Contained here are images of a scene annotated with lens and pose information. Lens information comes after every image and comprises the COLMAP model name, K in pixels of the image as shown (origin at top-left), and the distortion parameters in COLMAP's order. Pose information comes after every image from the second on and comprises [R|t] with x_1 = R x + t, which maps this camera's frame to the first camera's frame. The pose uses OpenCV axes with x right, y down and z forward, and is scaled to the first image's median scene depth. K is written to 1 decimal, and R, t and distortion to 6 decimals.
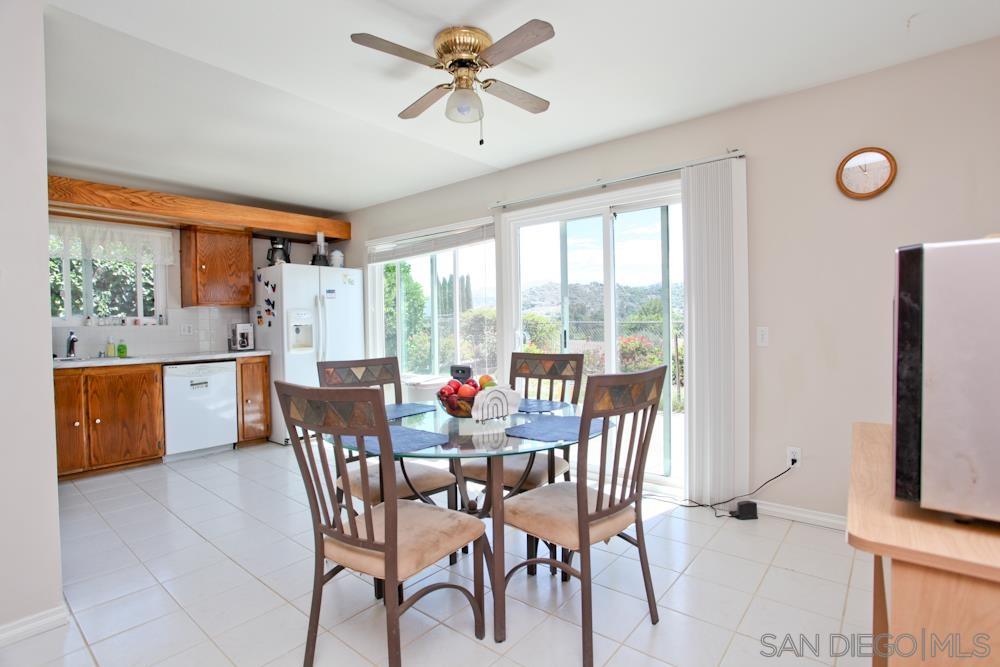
lens RADIAL K [[495.5, 0, 500.0], [0, 495.5, 333.5], [0, 0, 1]] dist [-0.025296, 0.001399]
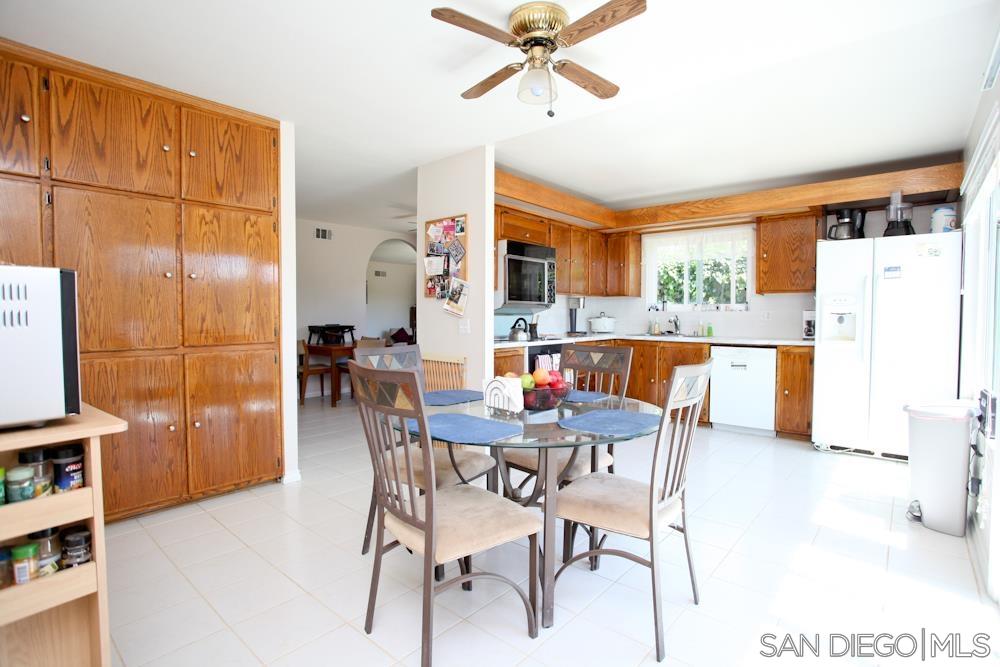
lens RADIAL K [[486.2, 0, 500.0], [0, 486.2, 333.5], [0, 0, 1]] dist [-0.033966, -0.000397]
pose [[-0.004151, 0.055594, -0.998445, 0.450523], [-0.022778, 0.998189, 0.055675, -0.016036], [0.999732, 0.022974, -0.002877, 0.475309]]
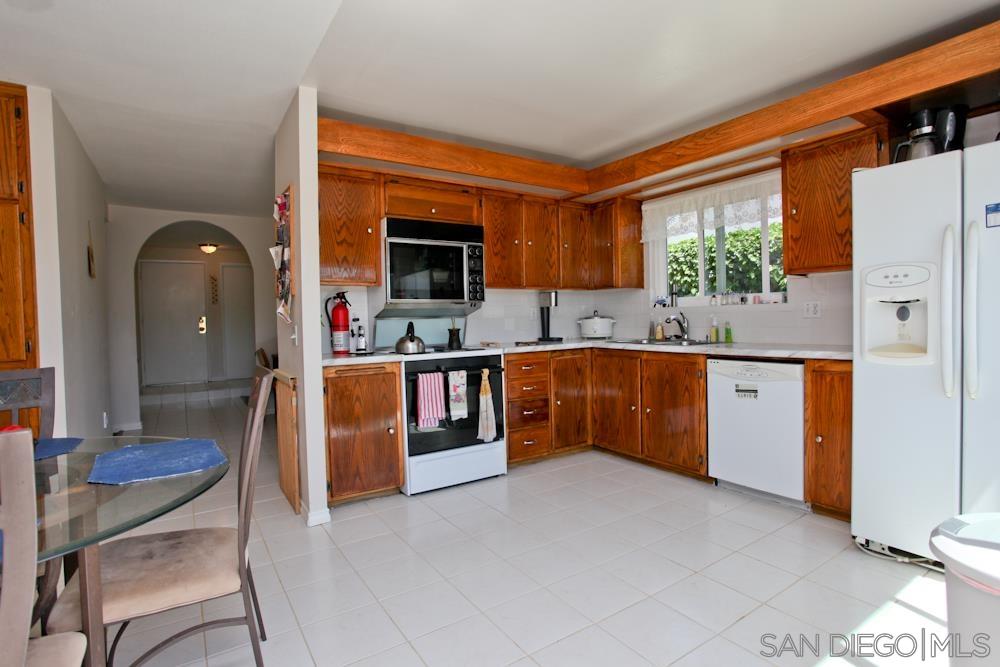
lens RADIAL K [[495.5, 0, 500.0], [0, 495.5, 333.5], [0, 0, 1]] dist [-0.025296, 0.001399]
pose [[-0.272294, 0.051094, -0.960857, 0.126286], [0.006184, 0.998661, 0.051352, -0.013503], [0.962194, 0.008040, -0.272245, 0.860375]]
